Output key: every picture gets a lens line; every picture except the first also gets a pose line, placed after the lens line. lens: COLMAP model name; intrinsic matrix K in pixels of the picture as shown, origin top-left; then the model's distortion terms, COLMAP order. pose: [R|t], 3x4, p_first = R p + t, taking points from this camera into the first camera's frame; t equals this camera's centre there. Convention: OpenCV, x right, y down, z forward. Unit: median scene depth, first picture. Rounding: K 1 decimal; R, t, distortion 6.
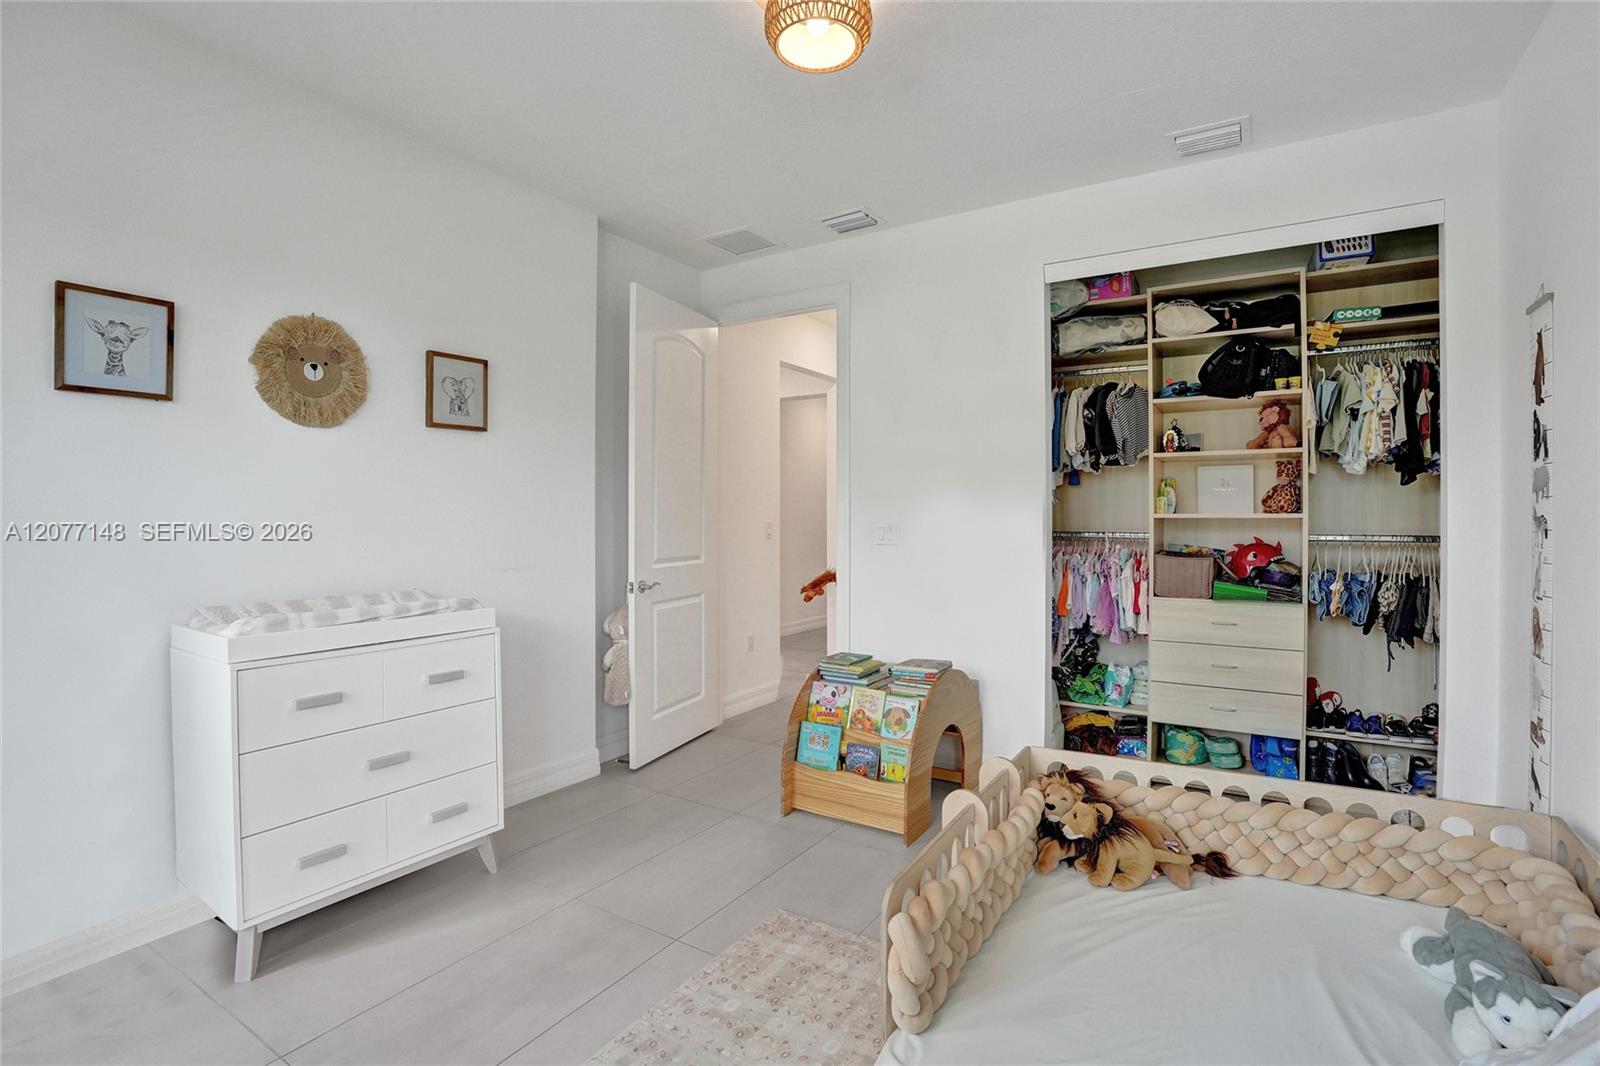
lens RADIAL K [[746.9, 0, 804.2], [0, 746.9, 529.1], [0, 0, 1]] dist [-0.064802, 0.019663]
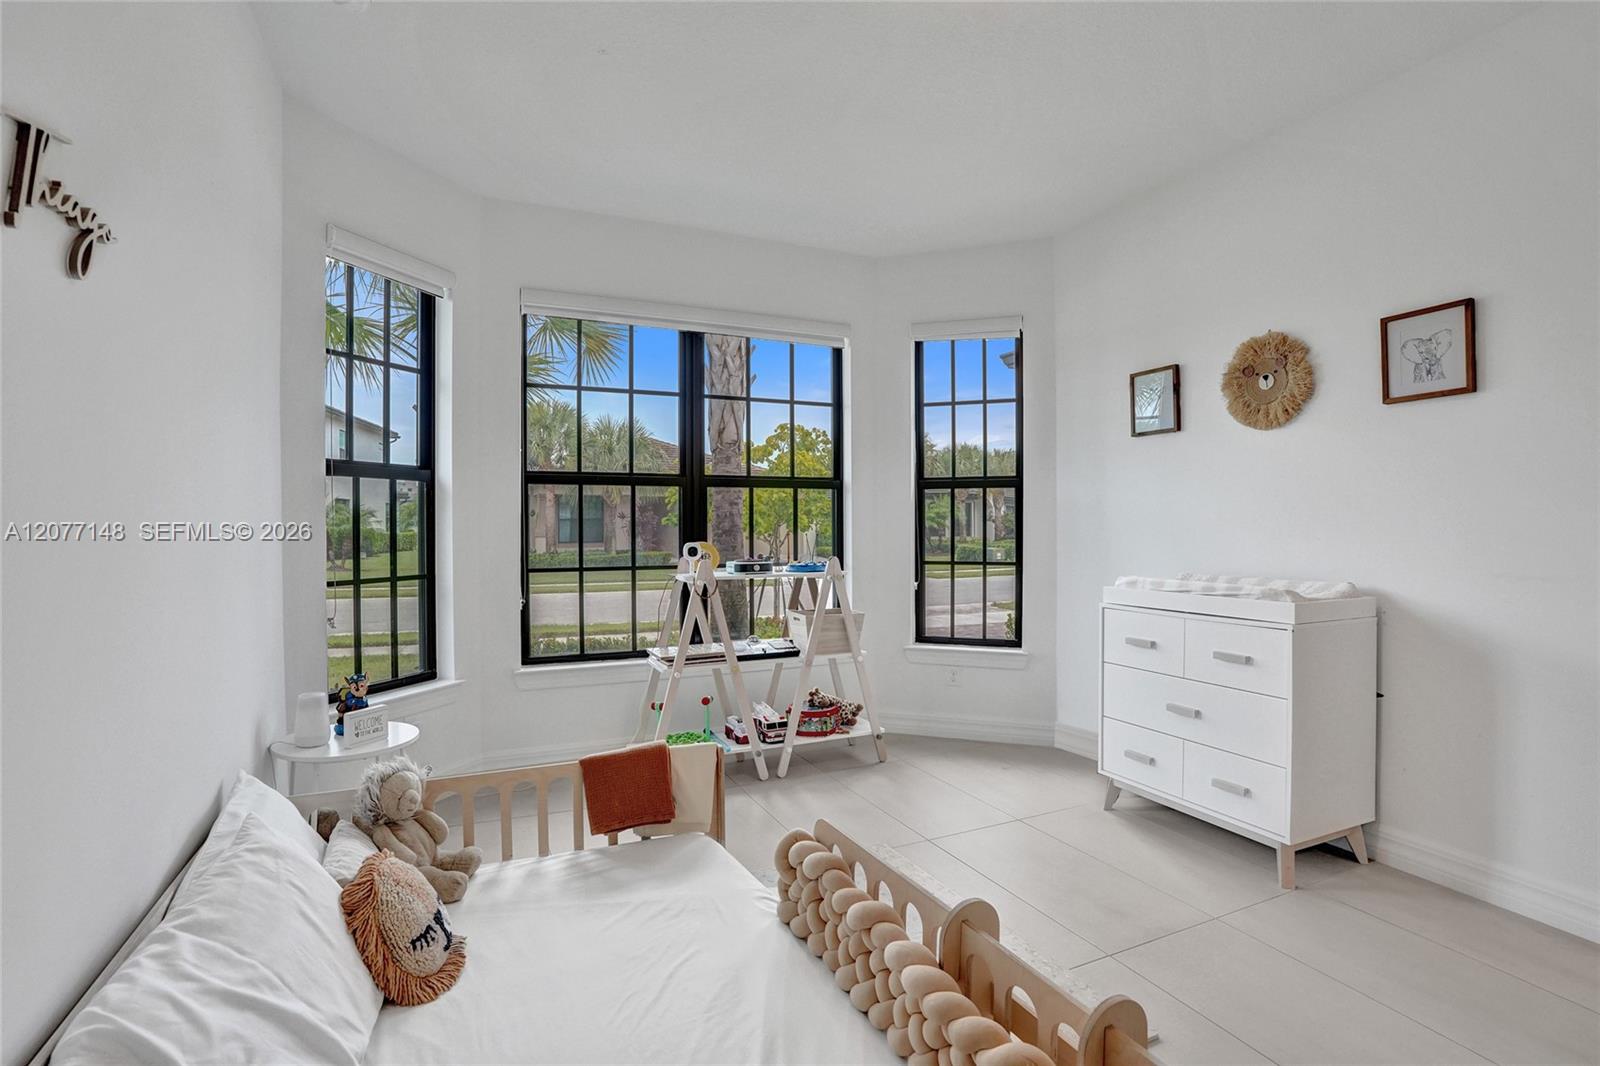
lens RADIAL K [[774.6, 0, 804.8], [0, 774.6, 527.5], [0, 0, 1]] dist [-0.005234, -0.000176]
pose [[-0.538729, 0.014268, -0.842358, 0.762070], [-0.000887, 0.999846, 0.017503, -0.005951], [0.842479, 0.010177, -0.538633, 1.051808]]
